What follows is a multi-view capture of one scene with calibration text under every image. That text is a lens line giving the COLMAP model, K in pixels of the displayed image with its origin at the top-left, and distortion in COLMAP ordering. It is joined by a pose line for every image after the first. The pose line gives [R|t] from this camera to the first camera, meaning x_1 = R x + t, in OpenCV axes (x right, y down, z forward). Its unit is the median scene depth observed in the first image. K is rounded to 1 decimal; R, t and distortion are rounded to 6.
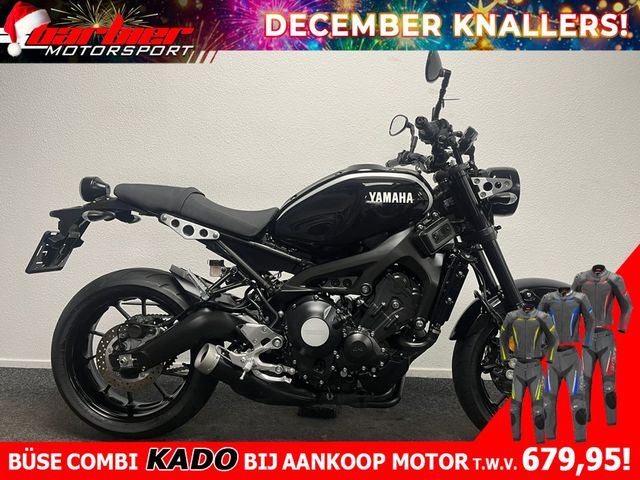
lens RADIAL K [[490.0, 0, 309.3], [0, 490.0, 244.8], [0, 0, 1]] dist [0.053086, -0.027776]
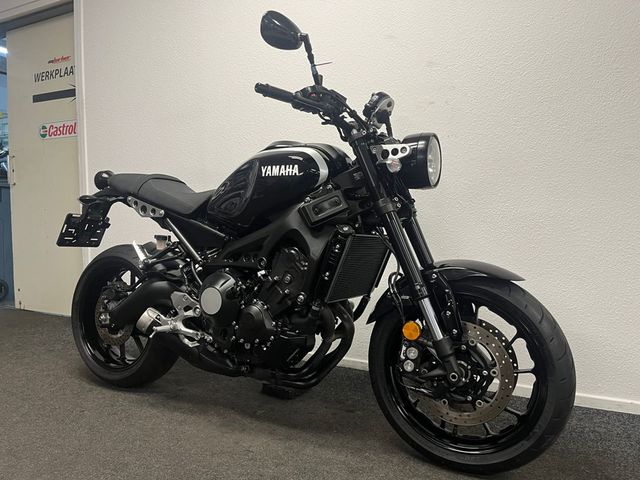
lens RADIAL K [[490.0, 0, 317.6], [0, 490.0, 243.8], [0, 0, 1]] dist [0.053086, -0.027776]
pose [[0.901263, 0.012352, -0.433096, 0.624319], [-0.027178, 0.999237, -0.028058, 0.072987], [0.432419, 0.037058, 0.900911, 0.129404]]
